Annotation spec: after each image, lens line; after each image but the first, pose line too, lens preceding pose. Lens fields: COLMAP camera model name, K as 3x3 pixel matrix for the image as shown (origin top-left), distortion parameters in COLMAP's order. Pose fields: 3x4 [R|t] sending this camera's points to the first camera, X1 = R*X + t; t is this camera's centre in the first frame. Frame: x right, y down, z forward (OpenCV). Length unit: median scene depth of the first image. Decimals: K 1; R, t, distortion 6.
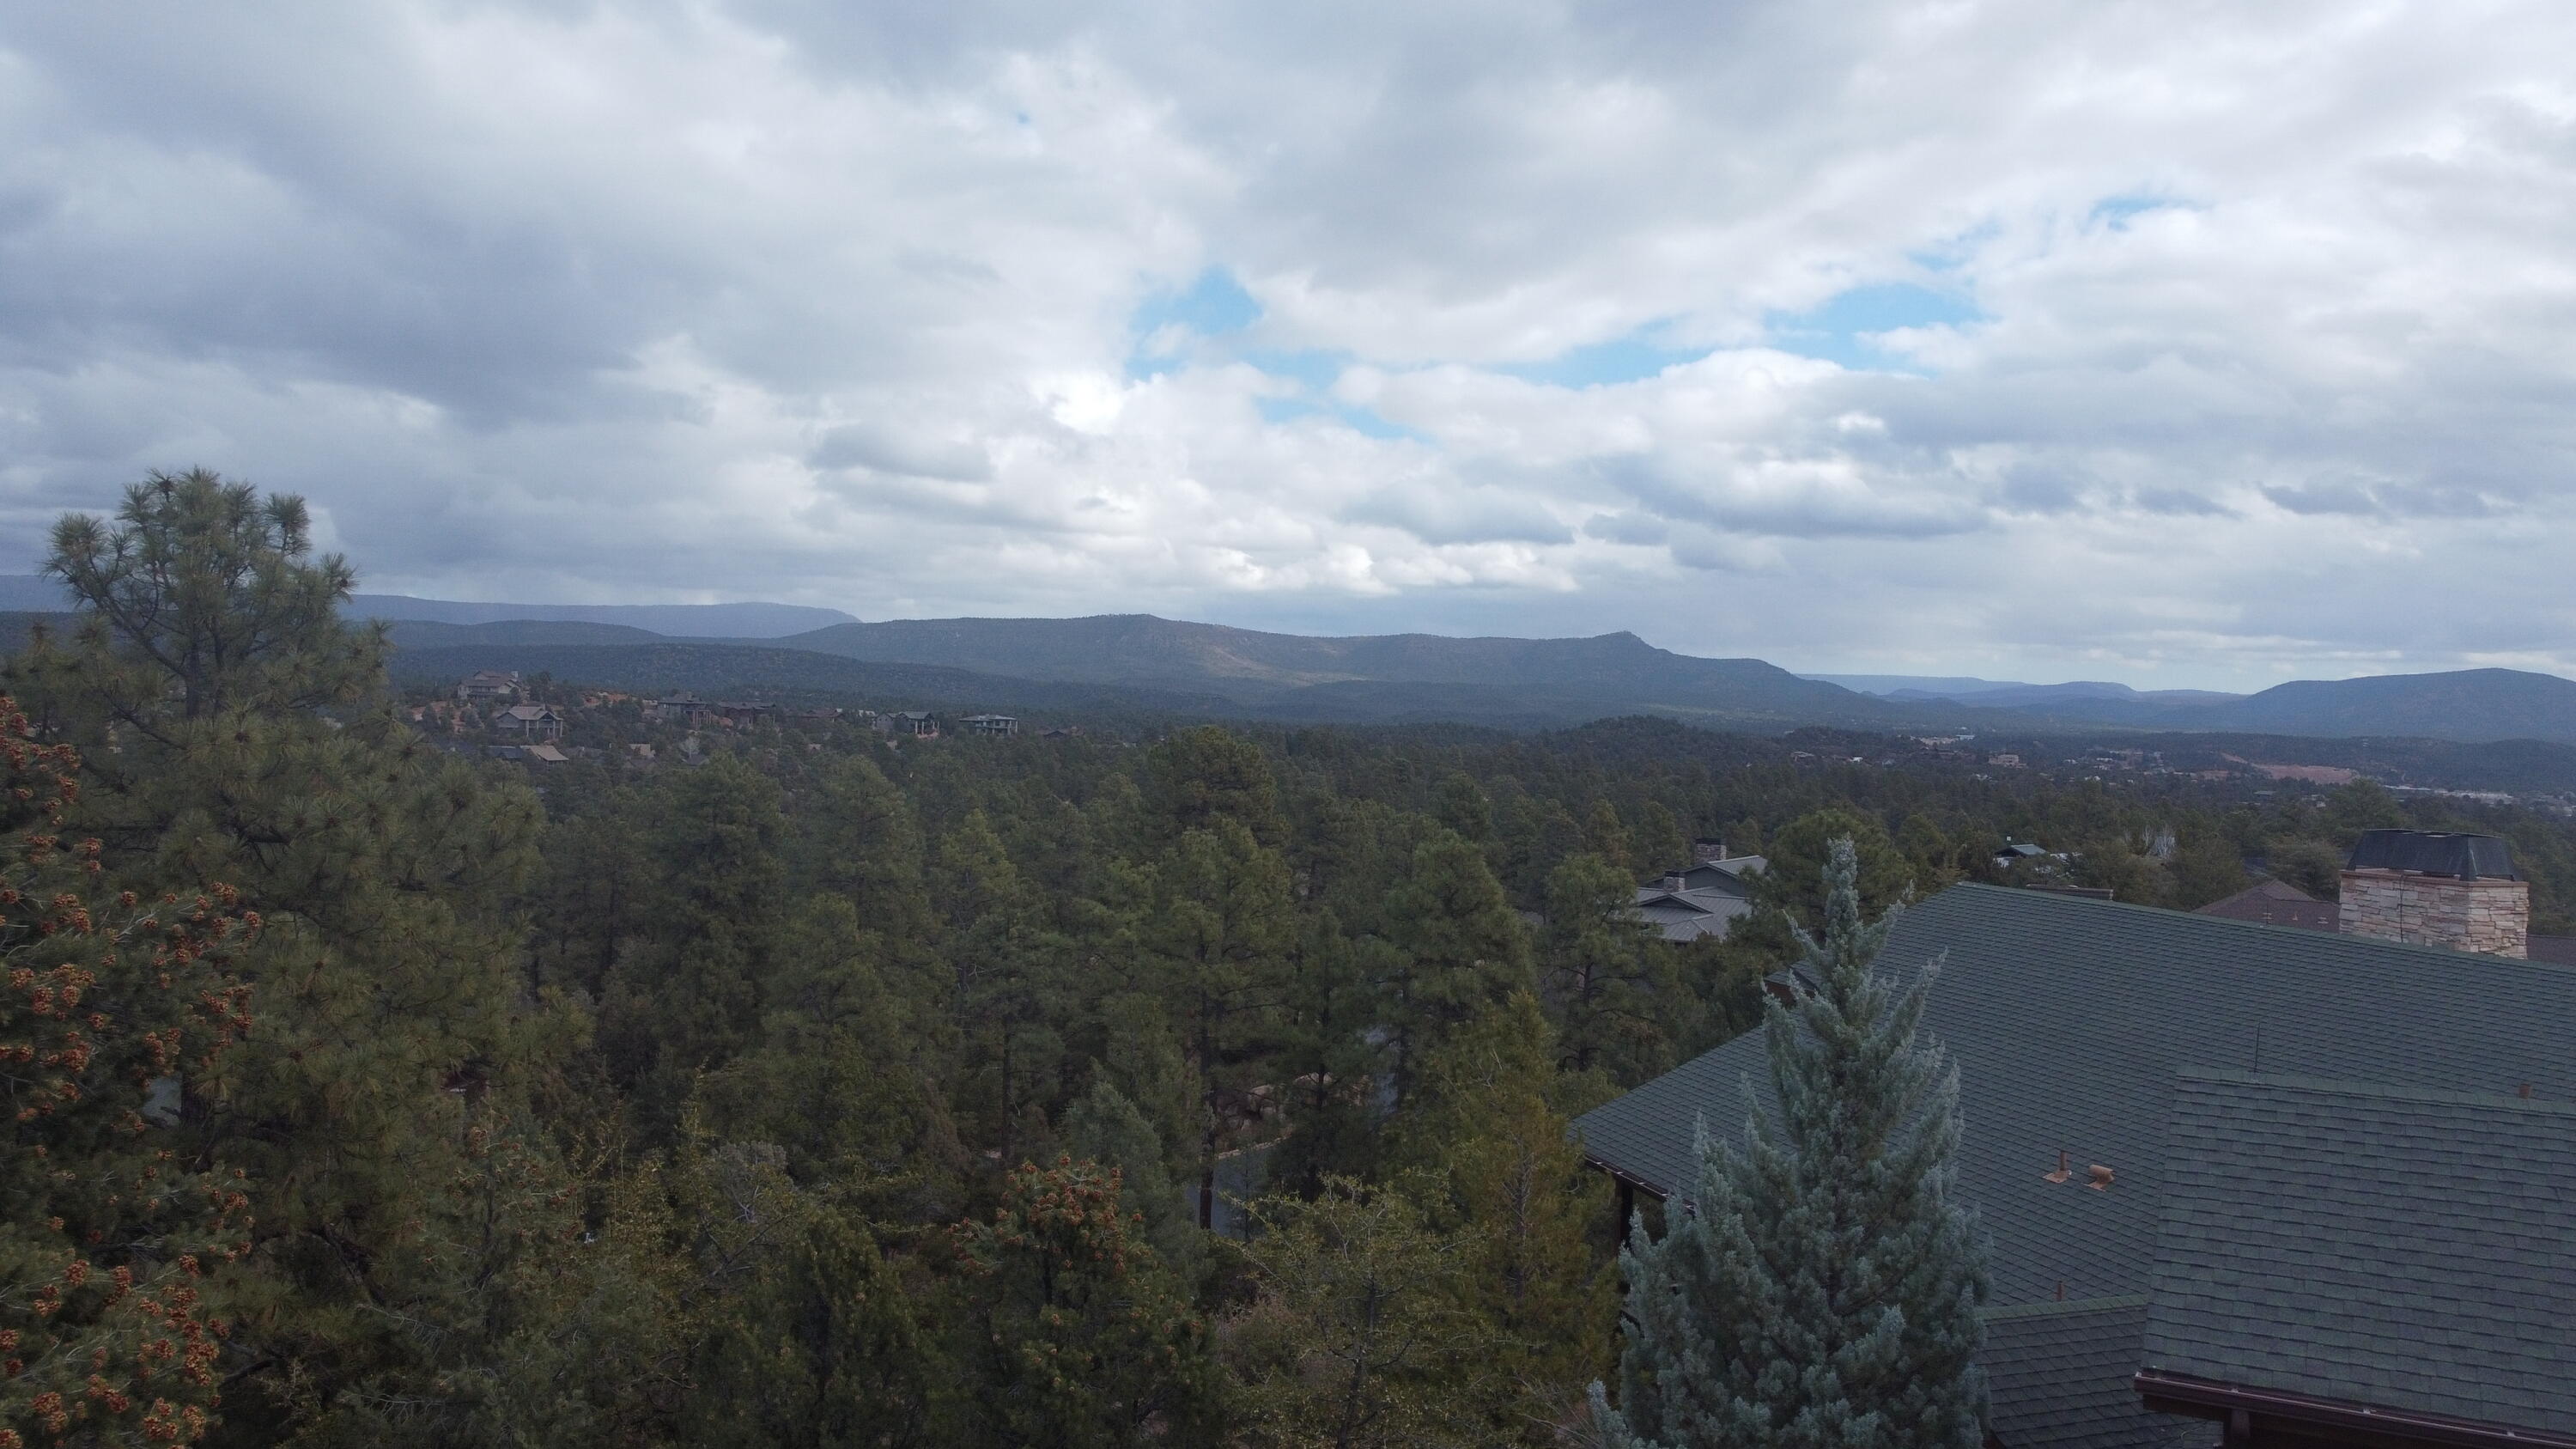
lens RADIAL K [[1832.3, 0, 1329.0], [0, 1832.3, 726.7], [0, 0, 1]] dist [-0.007343, -0.003091]
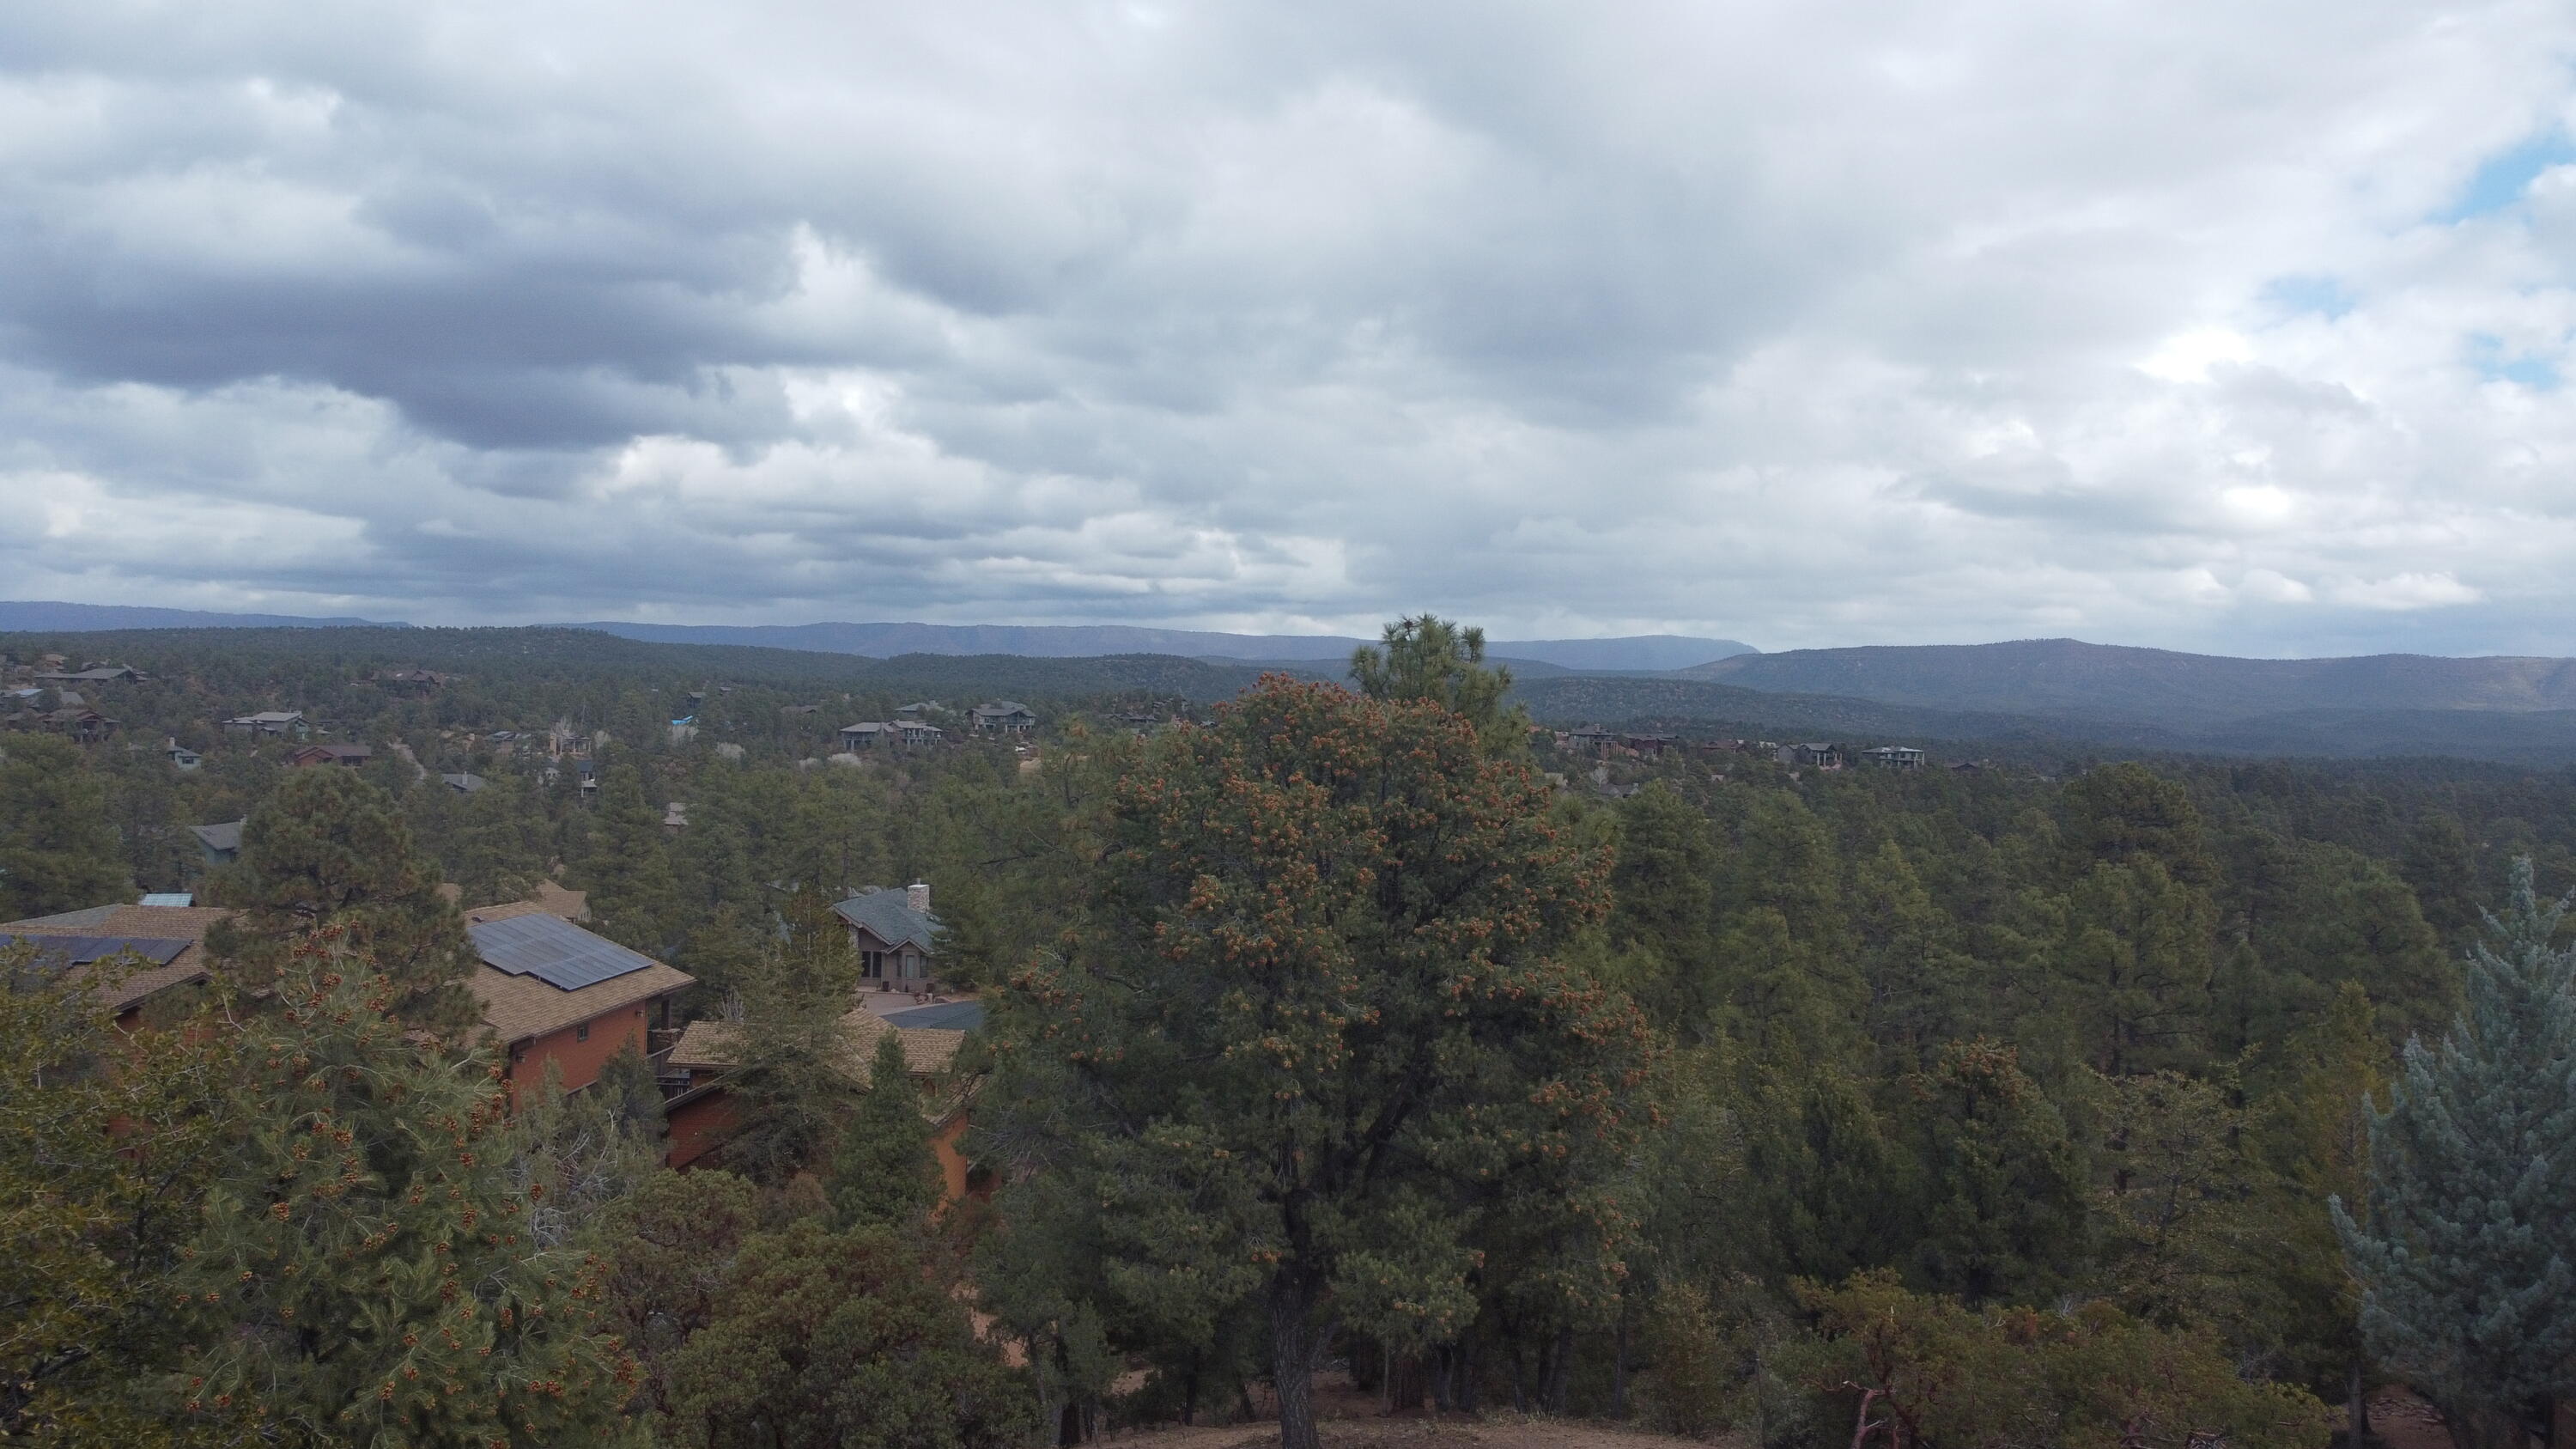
lens RADIAL K [[1911.6, 0, 1280.1], [0, 1911.6, 706.4], [0, 0, 1]] dist [-0.000549, -0.005962]
pose [[0.881287, -0.008517, -0.472505, 0.025178], [-0.003748, 0.999680, -0.025010, -0.004072], [0.472567, 0.023812, 0.880973, -0.179151]]
